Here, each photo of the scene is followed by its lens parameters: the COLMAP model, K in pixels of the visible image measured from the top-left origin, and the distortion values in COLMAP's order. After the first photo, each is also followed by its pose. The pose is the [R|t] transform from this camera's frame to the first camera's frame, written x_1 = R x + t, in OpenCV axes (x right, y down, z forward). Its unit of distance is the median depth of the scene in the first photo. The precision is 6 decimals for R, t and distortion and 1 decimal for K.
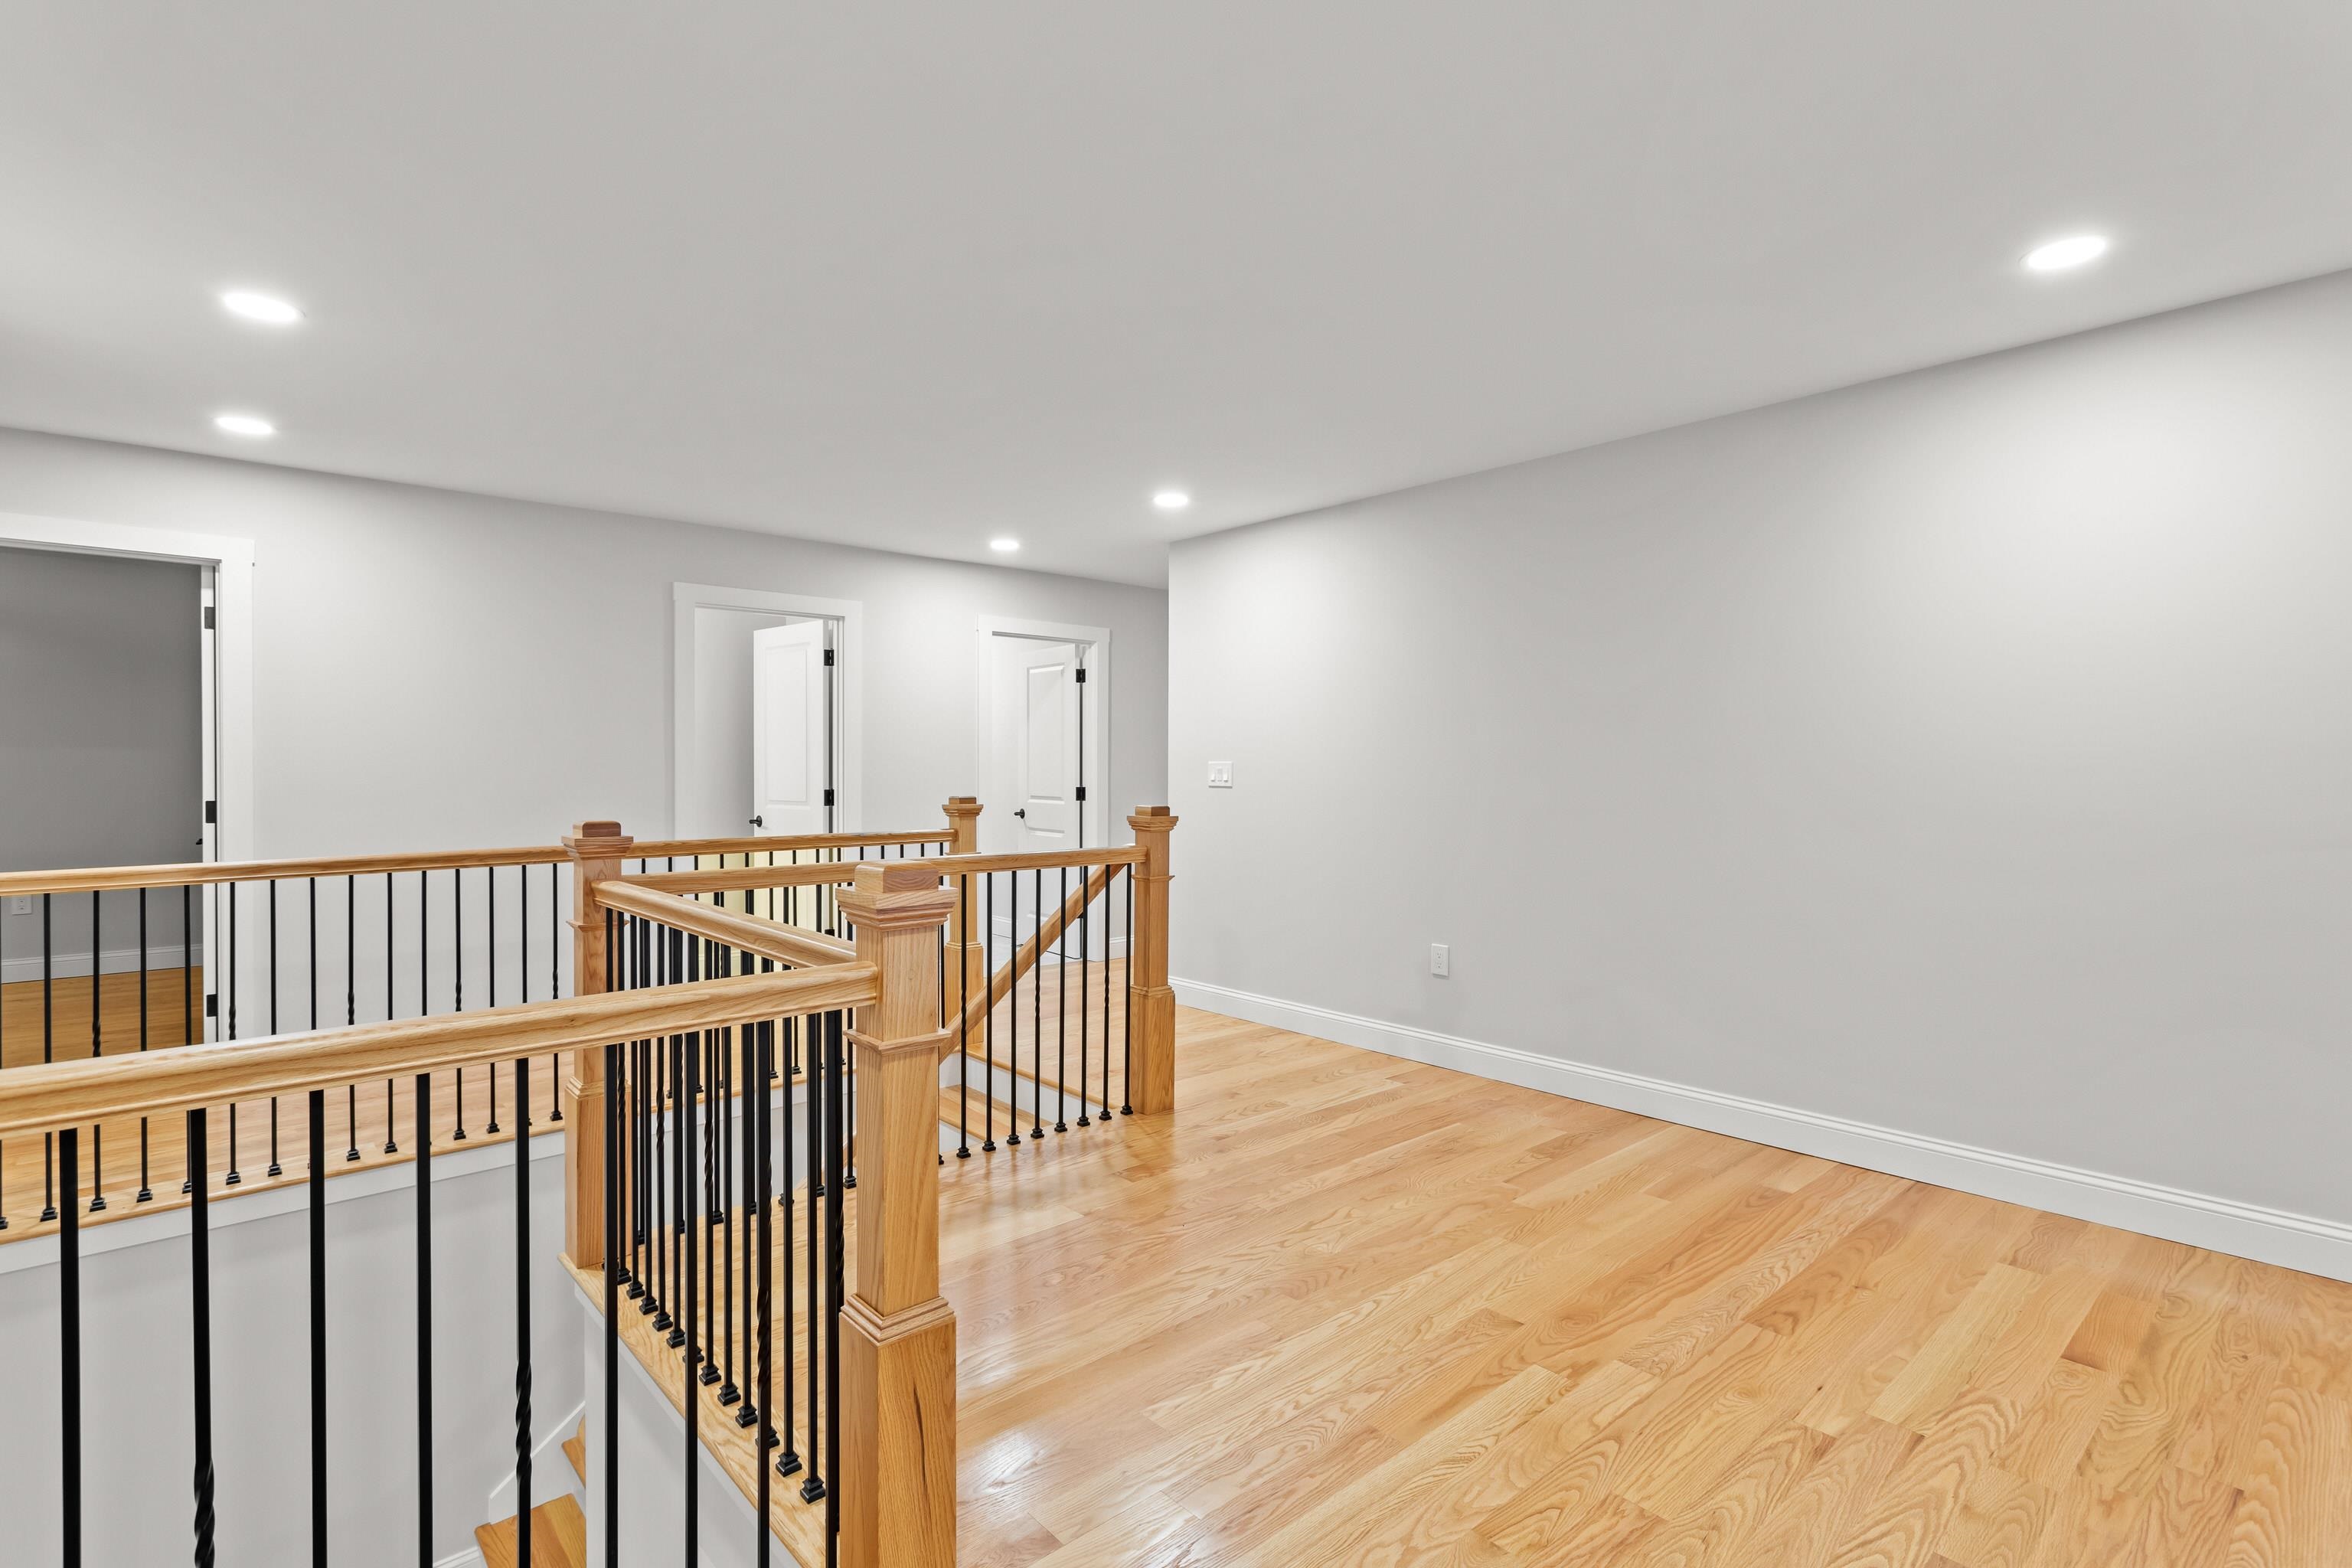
lens RADIAL K [[1101.8, 0, 1179.9], [0, 1101.8, 773.3], [0, 0, 1]] dist [0.011078, -0.000138]
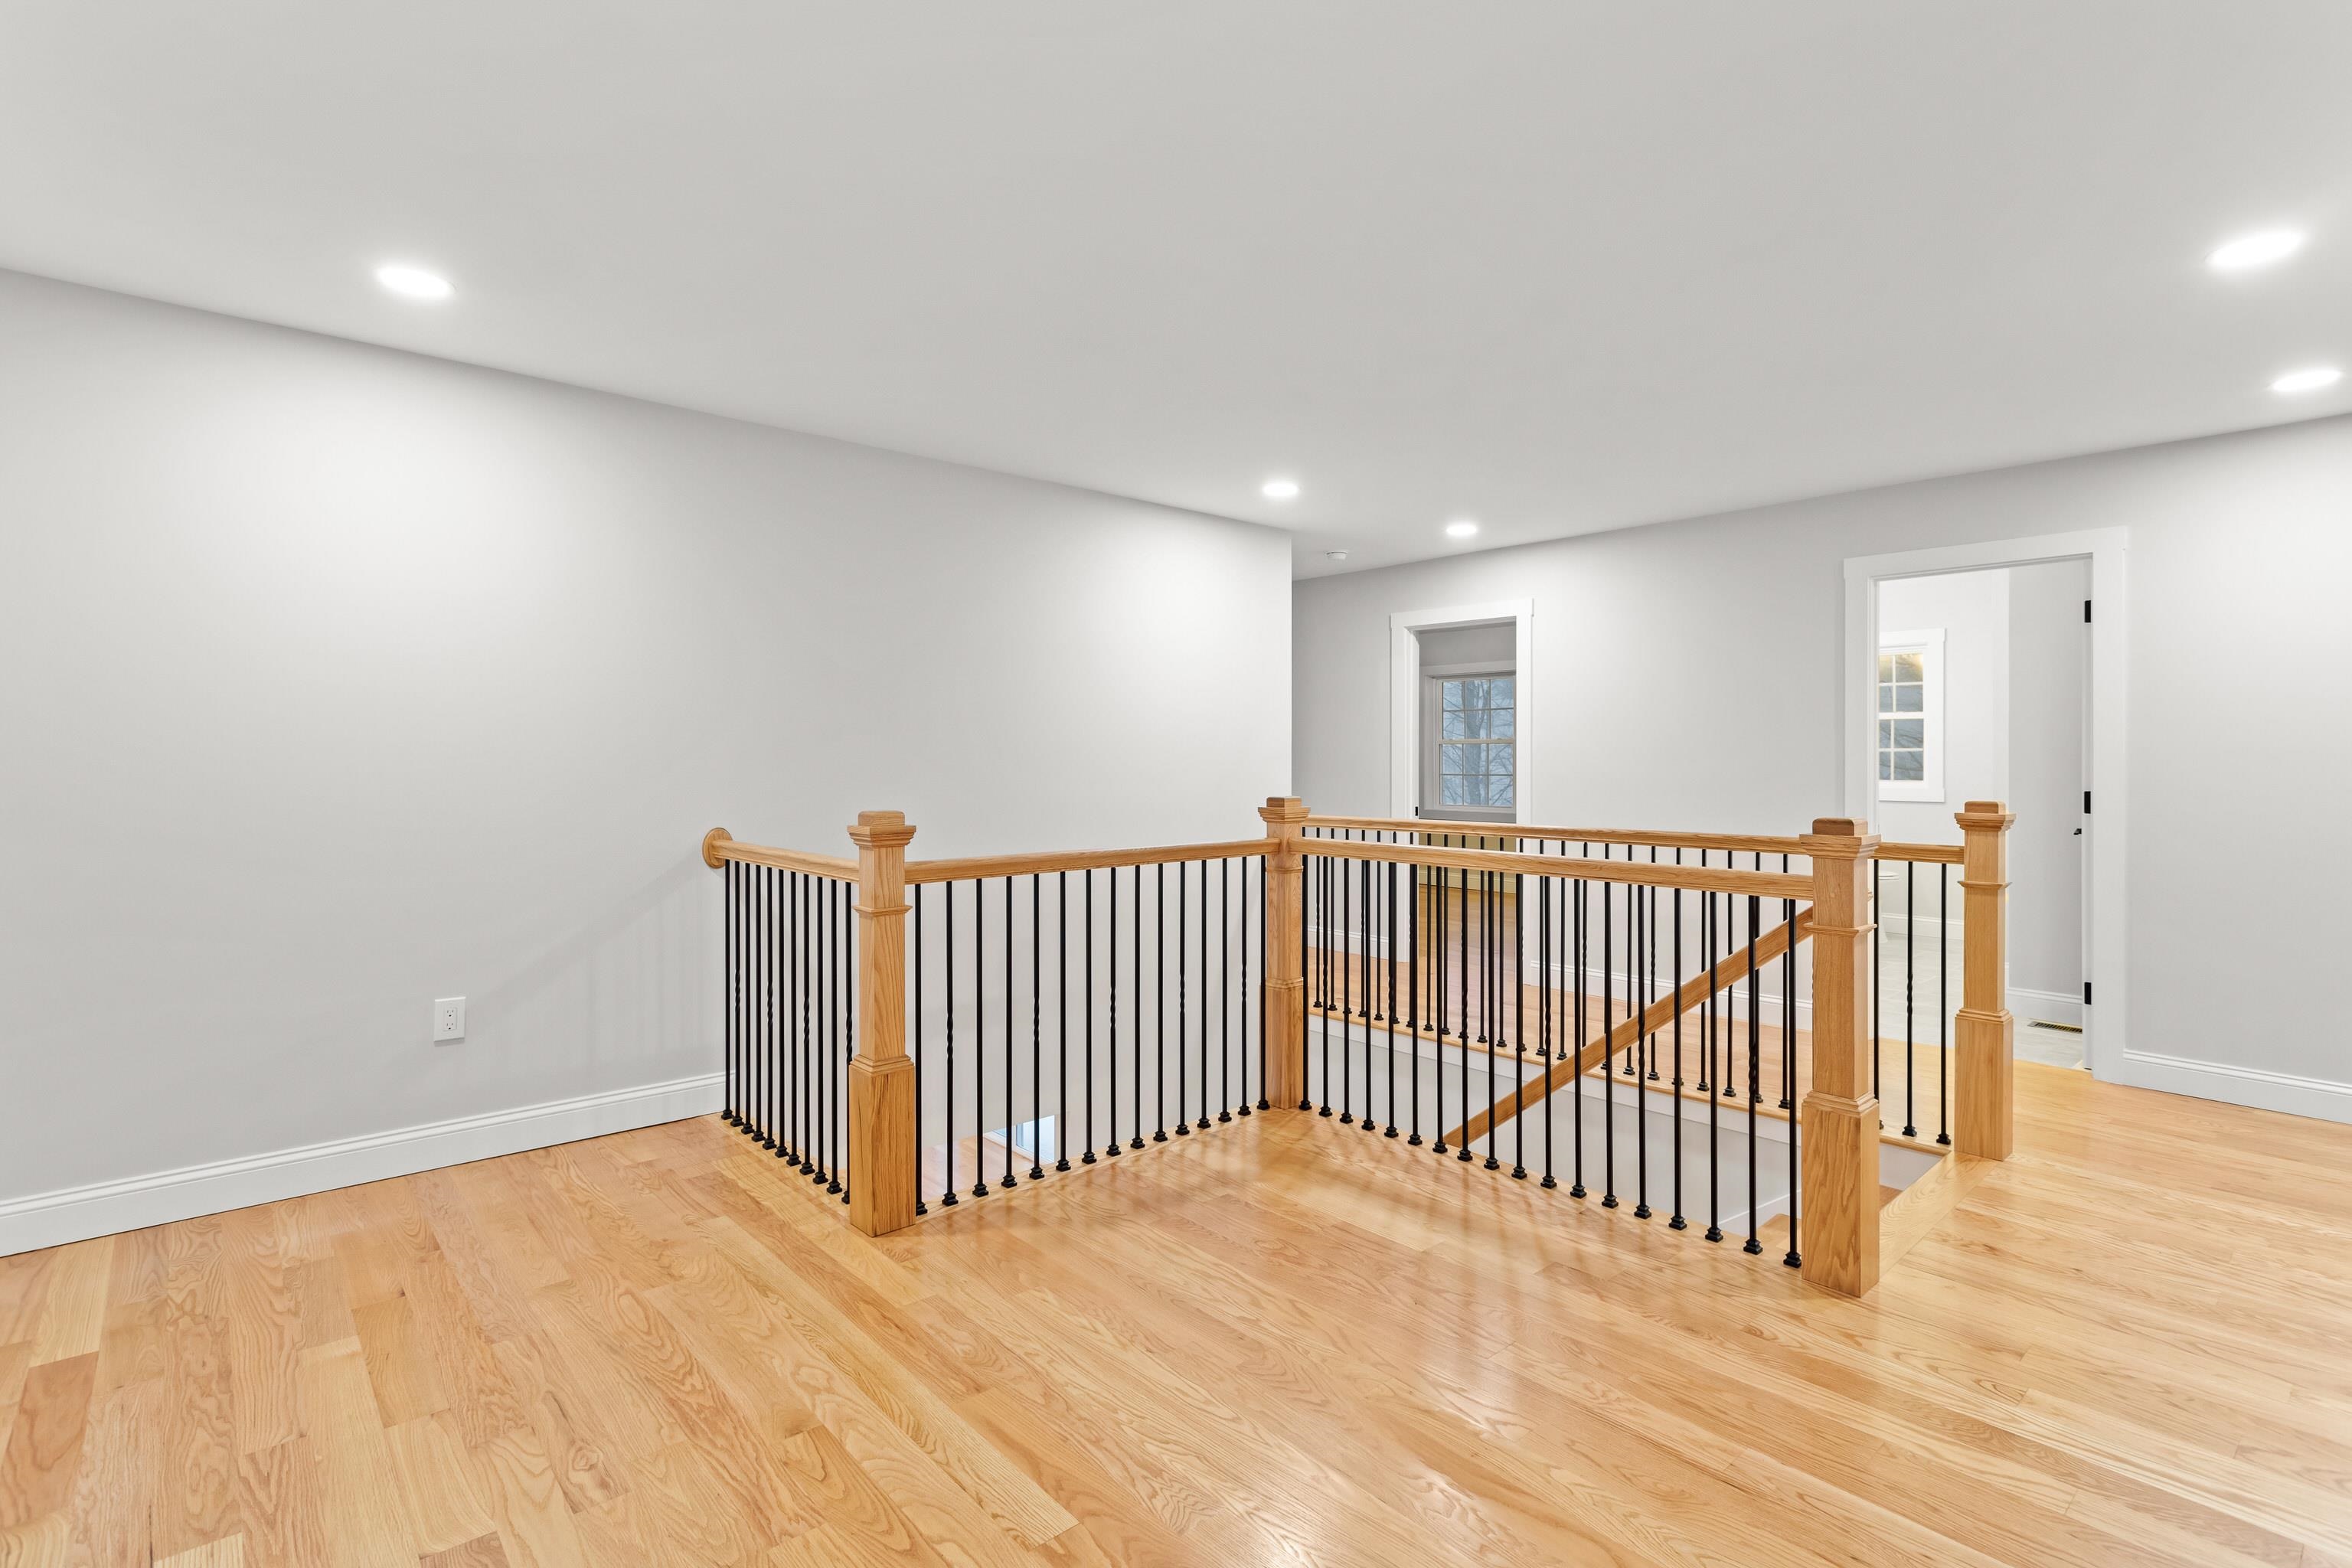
lens RADIAL K [[1101.8, 0, 1180.7], [0, 1101.8, 774.7], [0, 0, 1]] dist [0.011078, -0.000138]
pose [[0.007826, 0.010446, -0.999915, 0.645405], [-0.009043, 0.999905, 0.010375, 0.000845], [0.999928, 0.008961, 0.007920, 0.626276]]
